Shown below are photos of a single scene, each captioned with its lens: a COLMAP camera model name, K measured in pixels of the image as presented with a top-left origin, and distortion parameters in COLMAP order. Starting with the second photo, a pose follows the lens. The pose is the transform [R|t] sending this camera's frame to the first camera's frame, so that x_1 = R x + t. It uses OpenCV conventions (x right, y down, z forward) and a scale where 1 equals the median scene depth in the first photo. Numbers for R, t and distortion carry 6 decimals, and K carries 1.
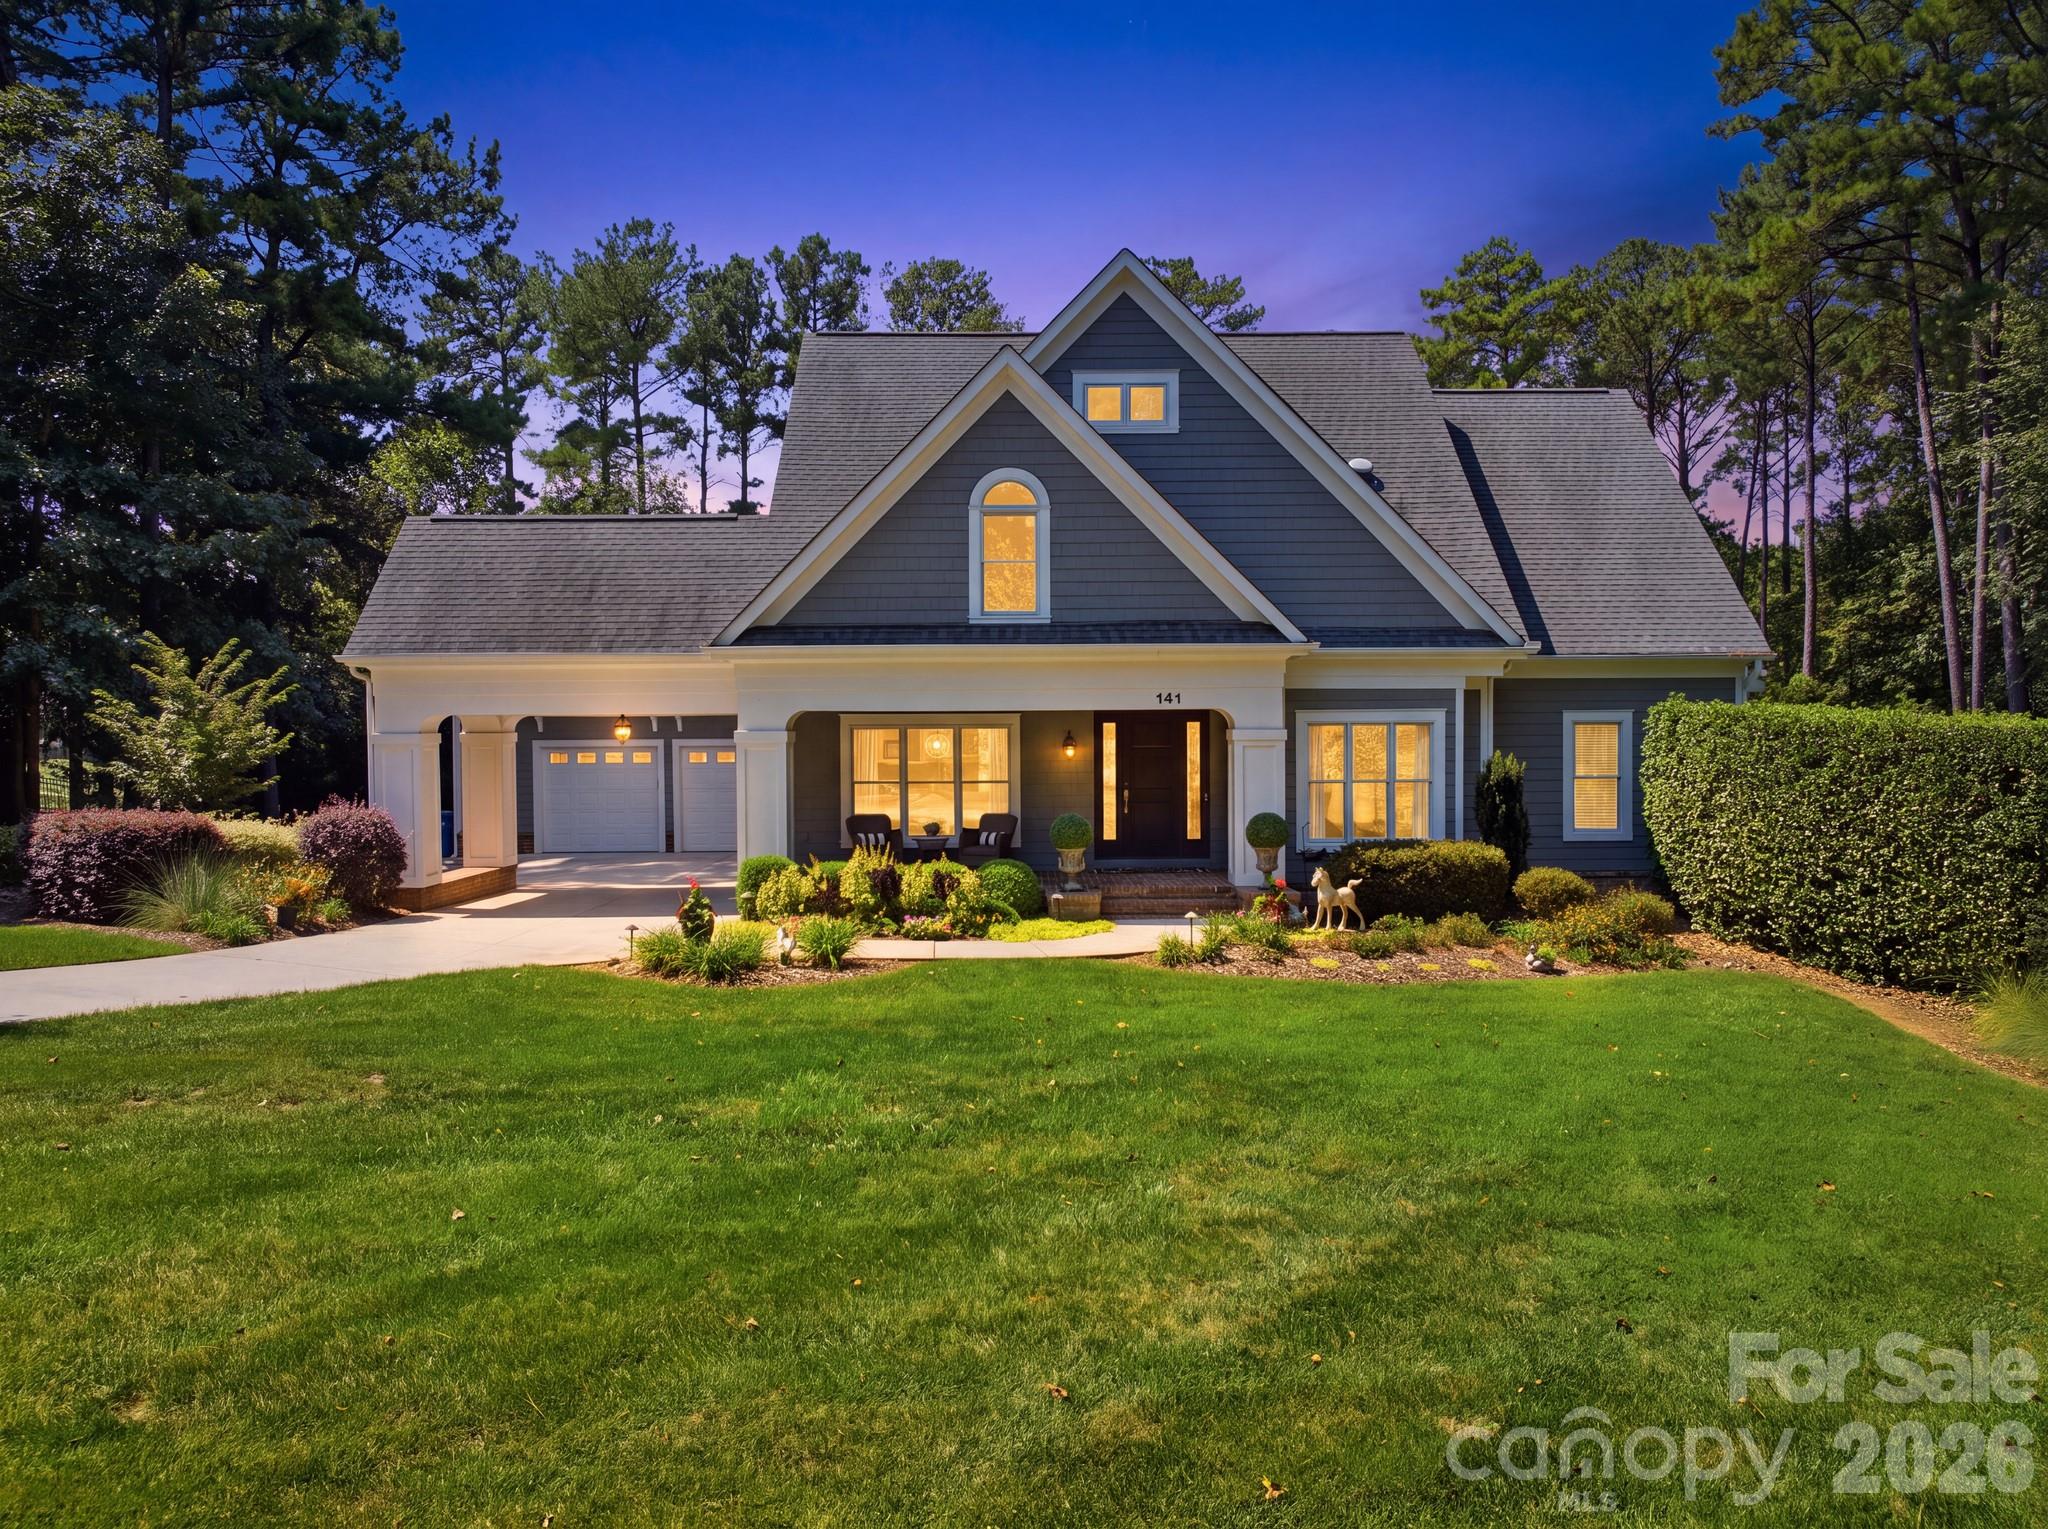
lens RADIAL K [[1615.3, 0, 1024.0], [0, 1615.3, 764.5], [0, 0, 1]] dist [-0.001921, 0.006740]
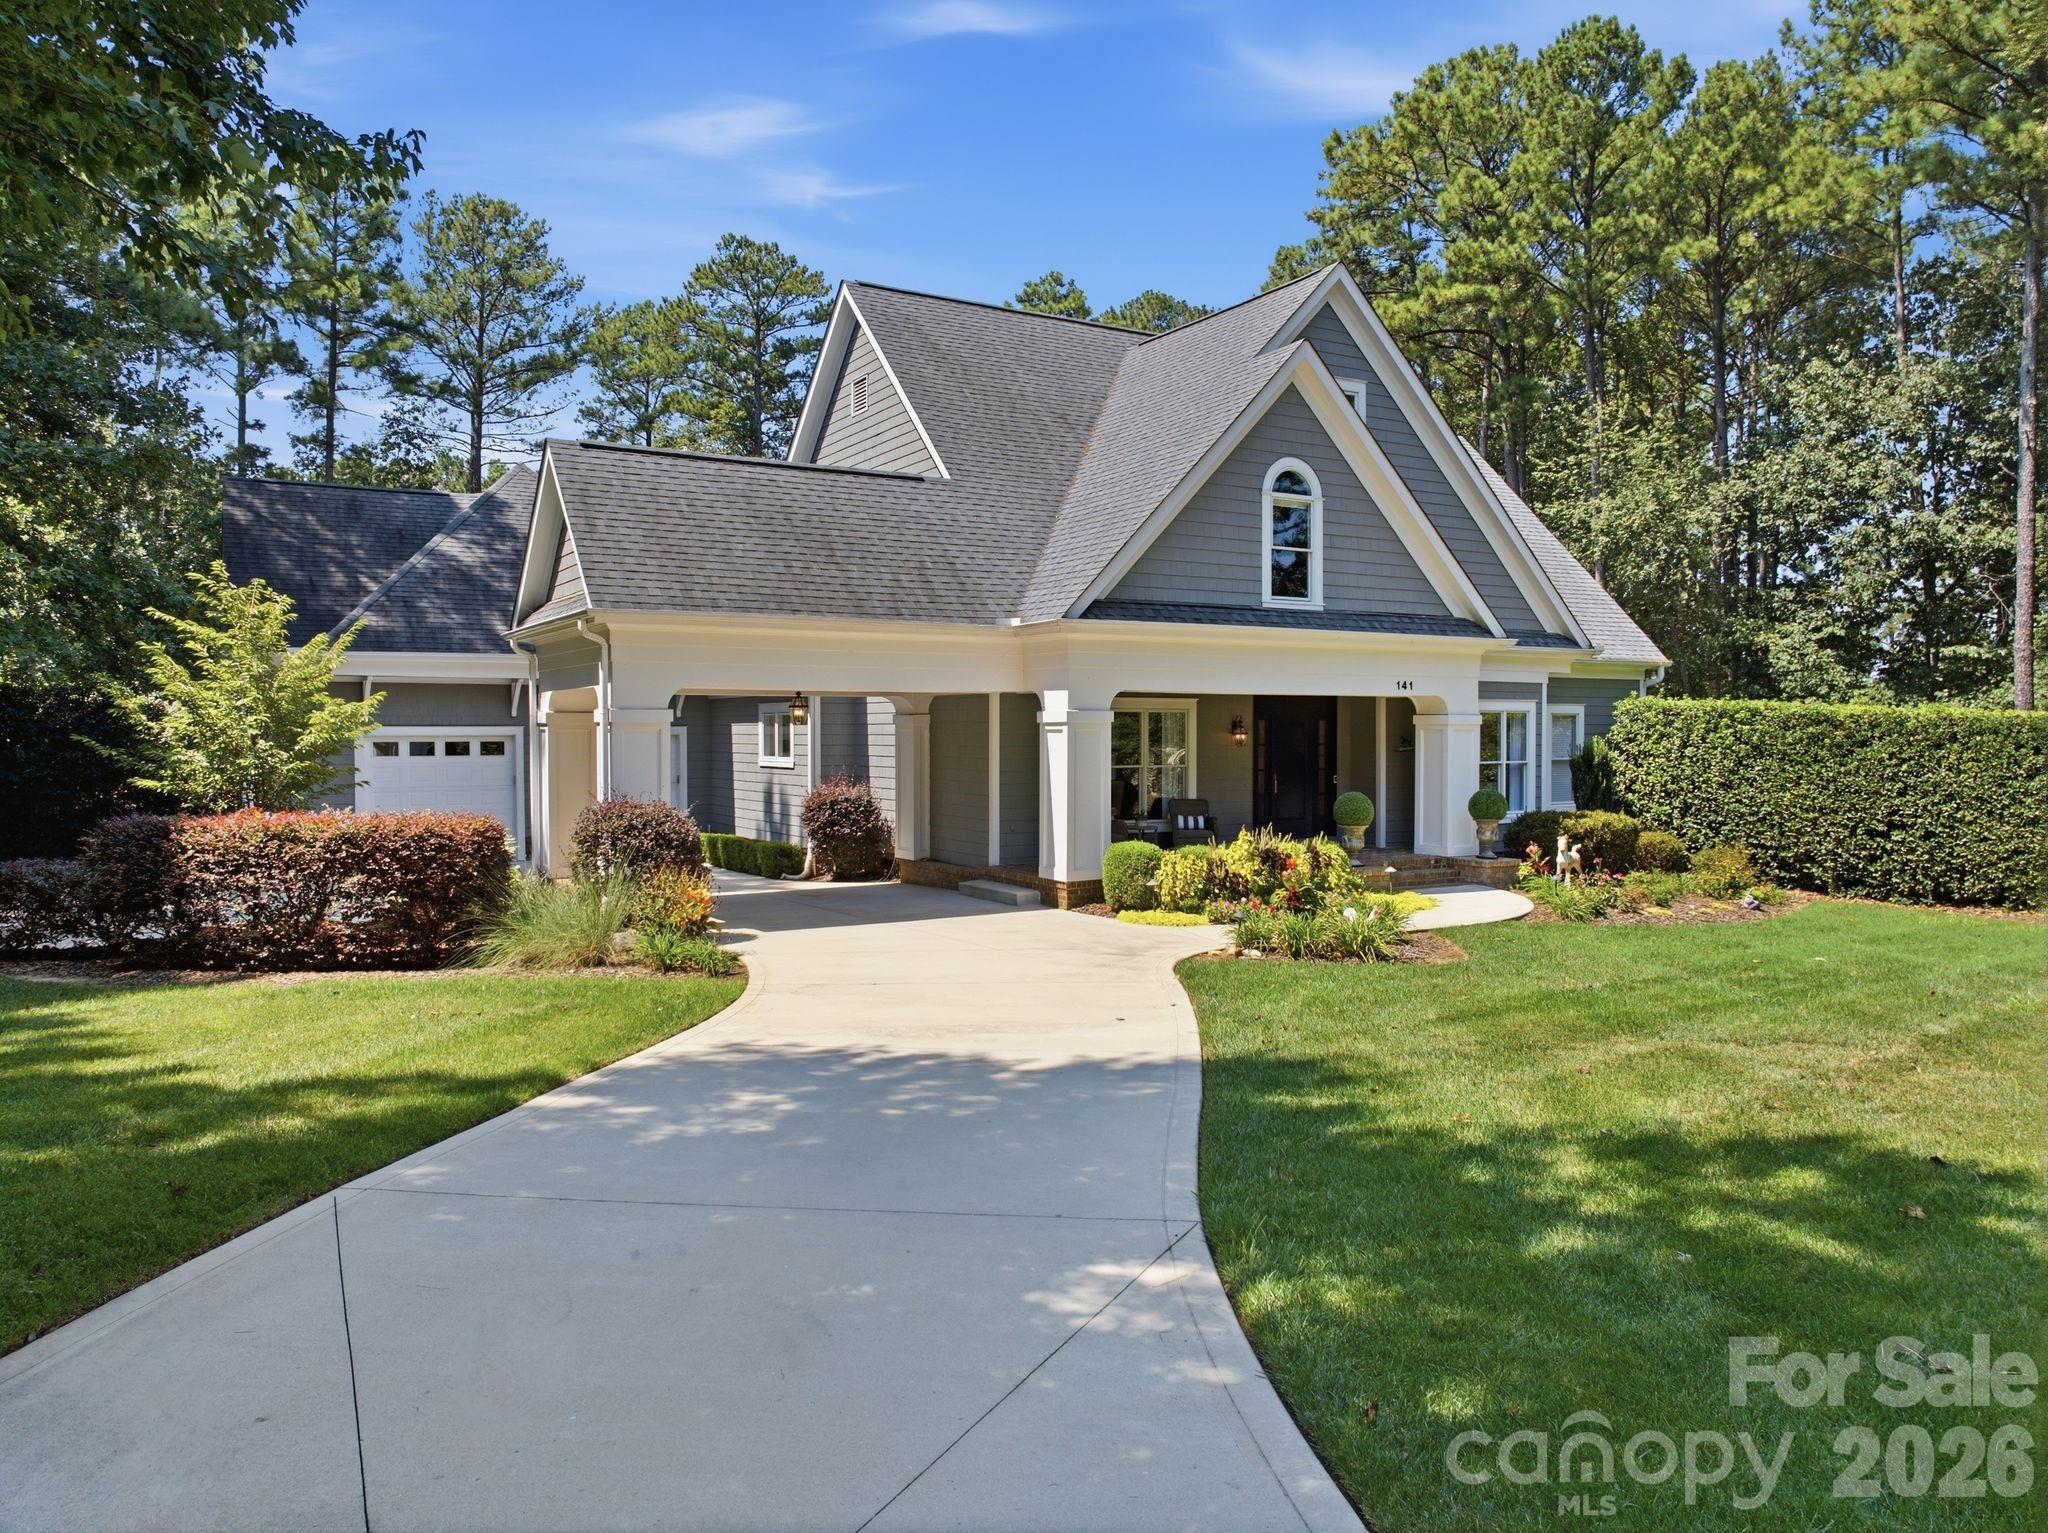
lens RADIAL K [[1615.3, 0, 1024.0], [0, 1615.3, 766.5], [0, 0, 1]] dist [-0.001921, 0.006740]
pose [[0.827133, -0.005382, 0.561980, -0.729469], [0.010091, 0.999935, -0.005276, 0.016163], [-0.561915, 0.010035, 0.827134, 0.251772]]
